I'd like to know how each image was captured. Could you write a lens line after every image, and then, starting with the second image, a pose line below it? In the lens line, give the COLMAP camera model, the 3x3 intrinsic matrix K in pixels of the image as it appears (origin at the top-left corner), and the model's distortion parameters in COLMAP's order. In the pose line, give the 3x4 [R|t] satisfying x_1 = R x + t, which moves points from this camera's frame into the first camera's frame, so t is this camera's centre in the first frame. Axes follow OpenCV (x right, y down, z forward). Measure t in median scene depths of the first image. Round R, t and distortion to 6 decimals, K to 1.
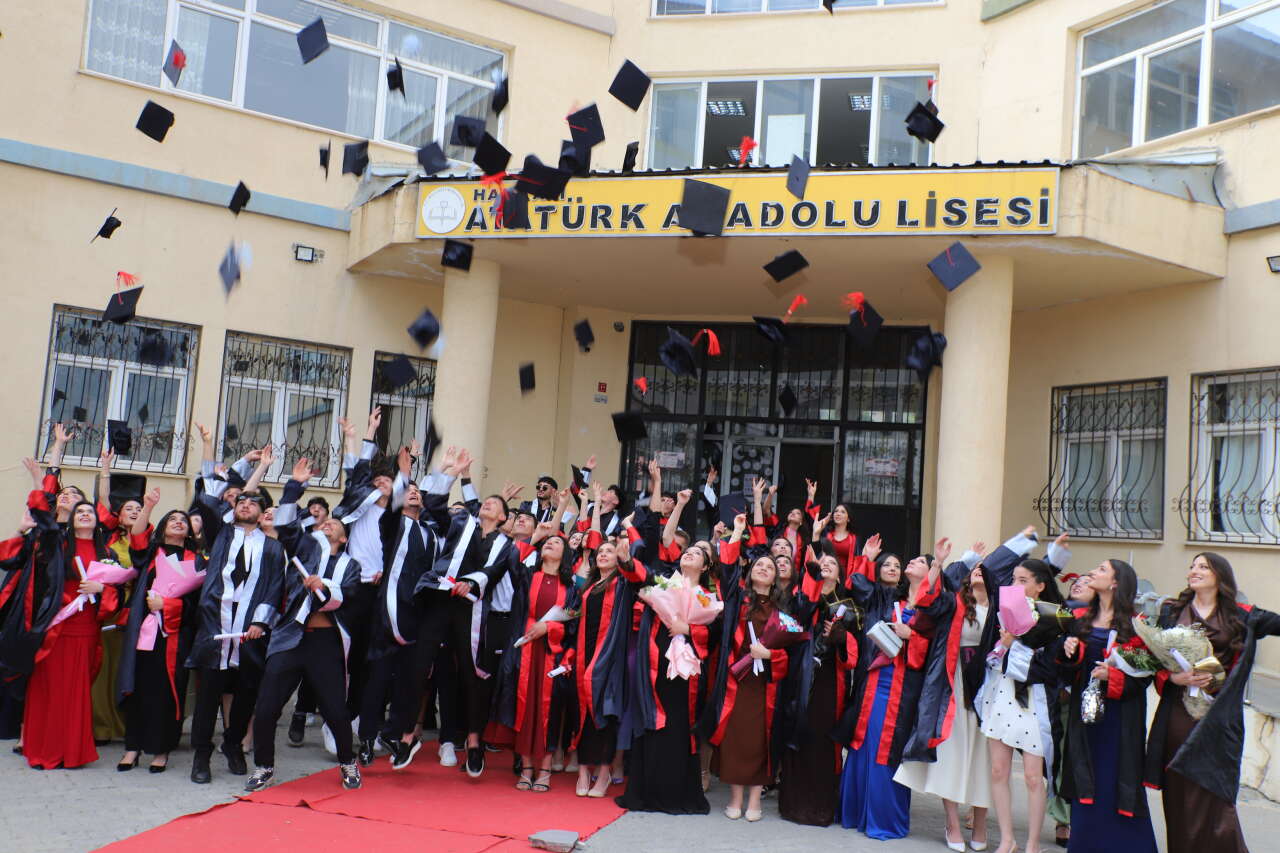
lens RADIAL K [[1244.5, 0, 640.0], [0, 1244.5, 426.5], [0, 0, 1]] dist [0.043073, 0.026399]
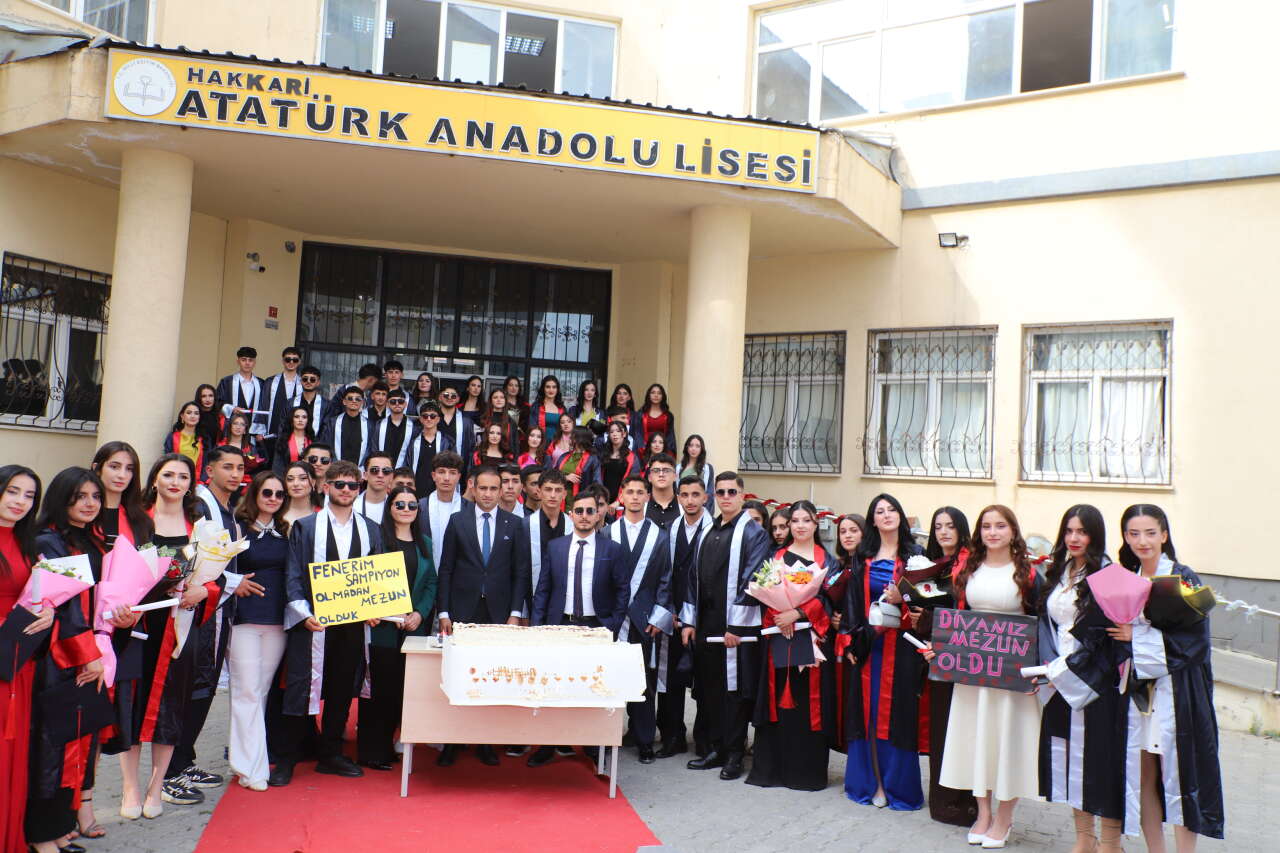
lens RADIAL K [[1114.2, 0, 643.1], [0, 1114.2, 425.9], [0, 0, 1]] dist [0.005881, 0.054567]
pose [[0.887090, 0.006850, 0.461546, -0.210470], [-0.033964, 0.998148, 0.050463, 0.001809], [-0.460346, -0.060442, 0.885680, 0.181461]]
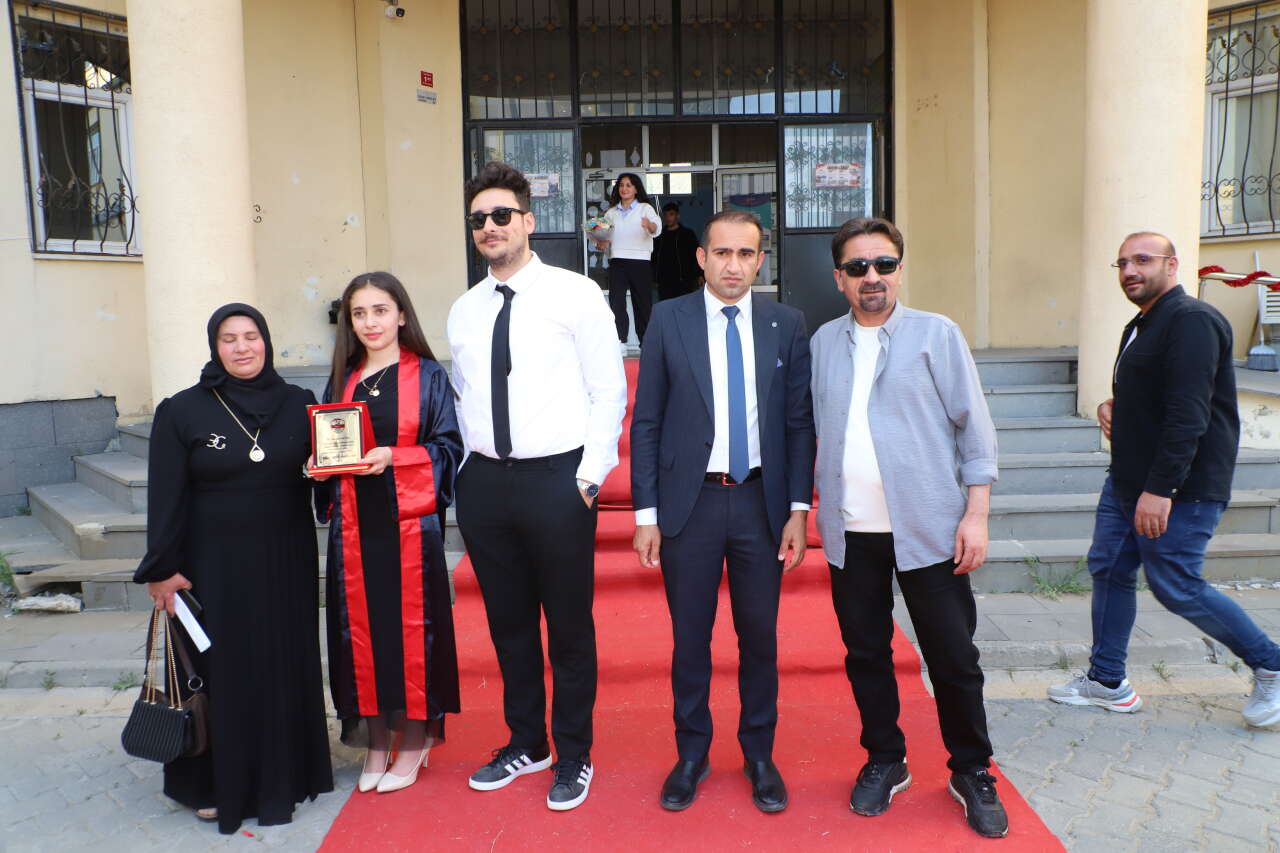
lens RADIAL K [[884.9, 0, 645.9], [0, 884.9, 429.4], [0, 0, 1]] dist [-0.072851, 0.042178]
pose [[0.956206, -0.119557, 0.267164, -0.081942], [0.060646, 0.973892, 0.218763, 0.069979], [-0.286344, -0.192980, 0.938491, 0.625466]]
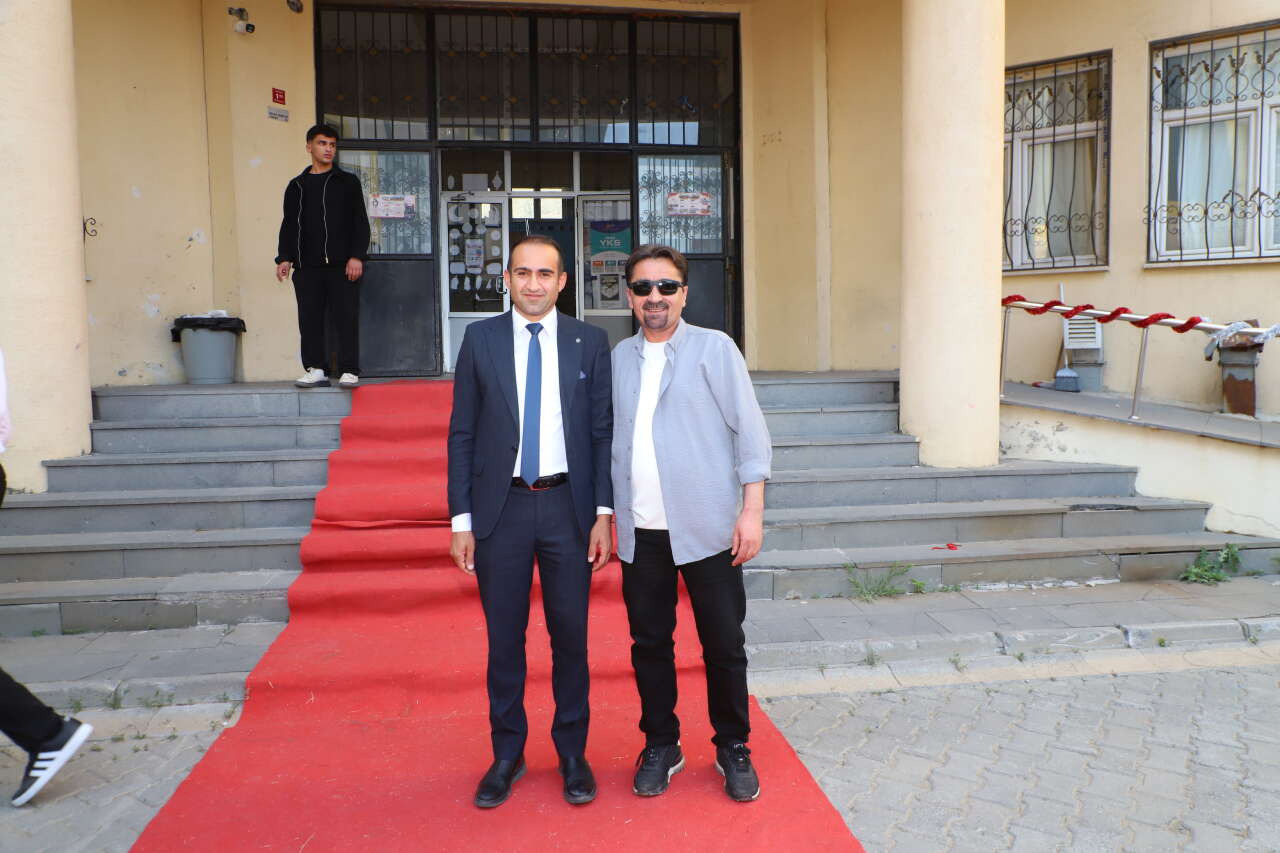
lens RADIAL K [[884.9, 0, 645.9], [0, 884.9, 429.4], [0, 0, 1]] dist [-0.072851, 0.042178]
pose [[0.910645, -0.114057, 0.397135, -0.070171], [0.036302, 0.979515, 0.198074, 0.071672], [-0.411591, -0.165959, 0.896131, 0.608641]]
